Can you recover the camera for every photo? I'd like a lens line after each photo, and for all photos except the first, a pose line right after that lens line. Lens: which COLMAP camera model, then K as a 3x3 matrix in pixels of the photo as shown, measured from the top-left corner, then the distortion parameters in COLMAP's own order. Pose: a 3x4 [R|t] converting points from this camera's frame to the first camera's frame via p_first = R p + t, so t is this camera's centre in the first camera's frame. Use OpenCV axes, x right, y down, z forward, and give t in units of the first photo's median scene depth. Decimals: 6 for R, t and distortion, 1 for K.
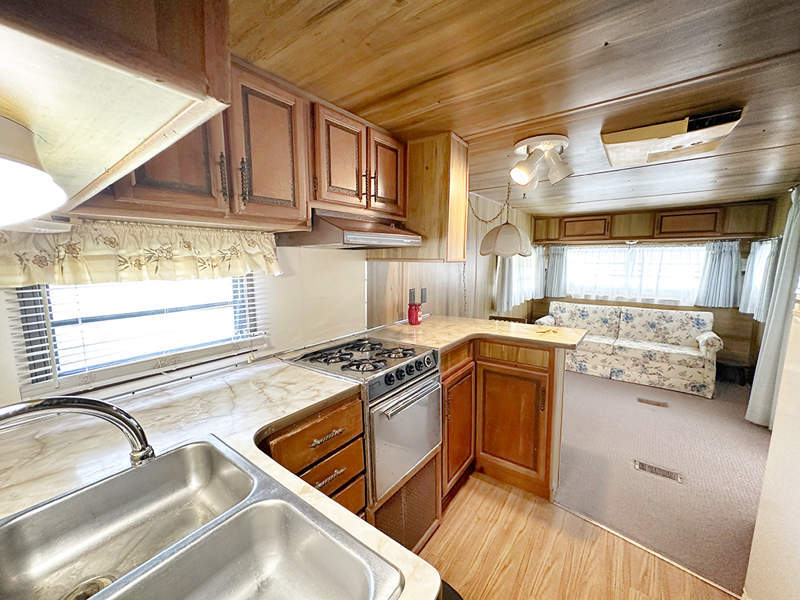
lens RADIAL K [[320.7, 0, 400.0], [0, 320.7, 300.0], [0, 0, 1]] dist [0.000142, -0.000021]
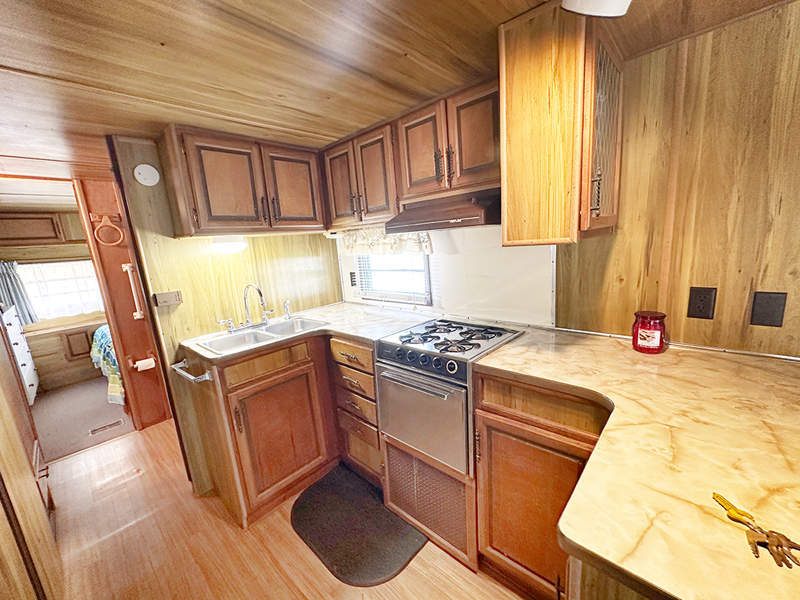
lens RADIAL K [[316.1, 0, 400.0], [0, 316.1, 300.0], [0, 0, 1]] dist [-0.000645, -0.000172]
pose [[-0.104948, 0.207758, -0.972534, 0.936674], [-0.050749, 0.975541, 0.213877, -0.161671], [0.993182, 0.071801, -0.091838, 1.000311]]
